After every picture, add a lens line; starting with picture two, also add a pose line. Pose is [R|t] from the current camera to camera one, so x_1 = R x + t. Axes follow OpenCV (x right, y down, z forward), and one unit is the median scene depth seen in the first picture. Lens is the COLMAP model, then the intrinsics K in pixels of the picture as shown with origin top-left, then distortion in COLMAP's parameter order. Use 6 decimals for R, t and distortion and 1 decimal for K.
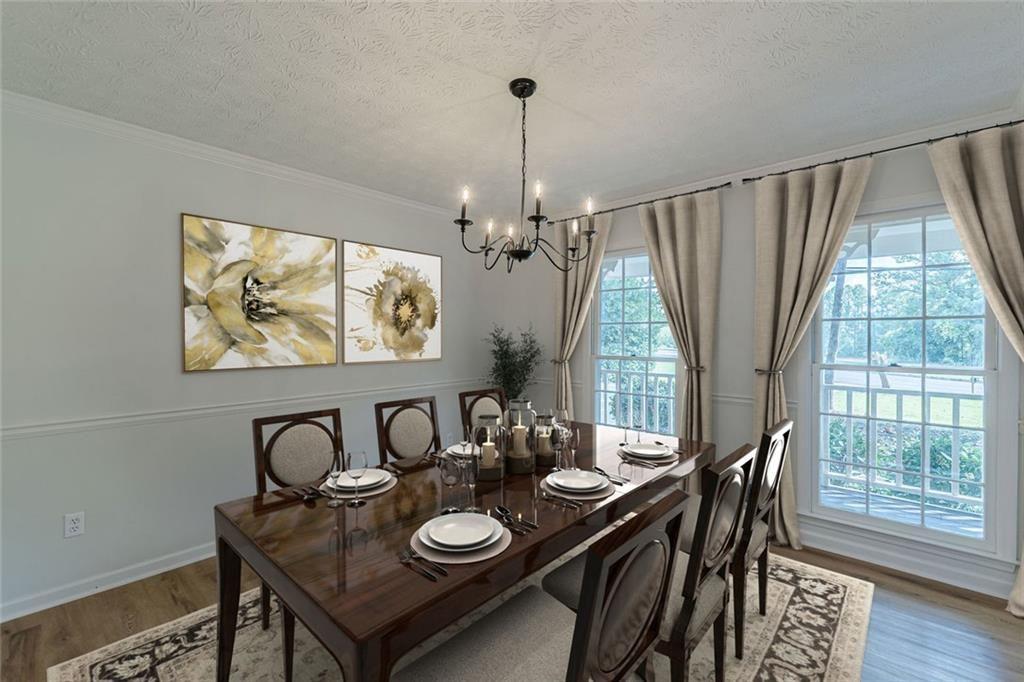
lens RADIAL K [[442.7, 0, 519.0], [0, 442.7, 335.4], [0, 0, 1]] dist [0.002245, 0.000043]
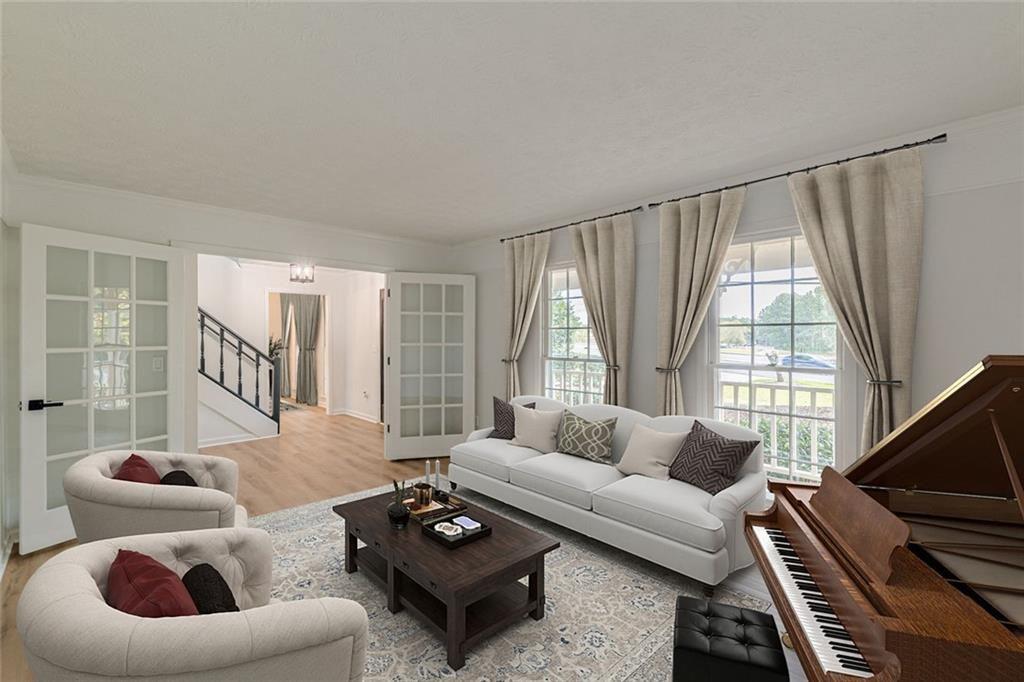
lens RADIAL K [[442.7, 0, 504.6], [0, 442.7, 342.4], [0, 0, 1]] dist [0.002245, 0.000043]
pose [[0.997846, -0.000934, -0.065595, 0.212121], [0.001379, 0.999976, 0.006736, 0.001256], [0.065587, -0.006812, 0.997824, -0.196520]]
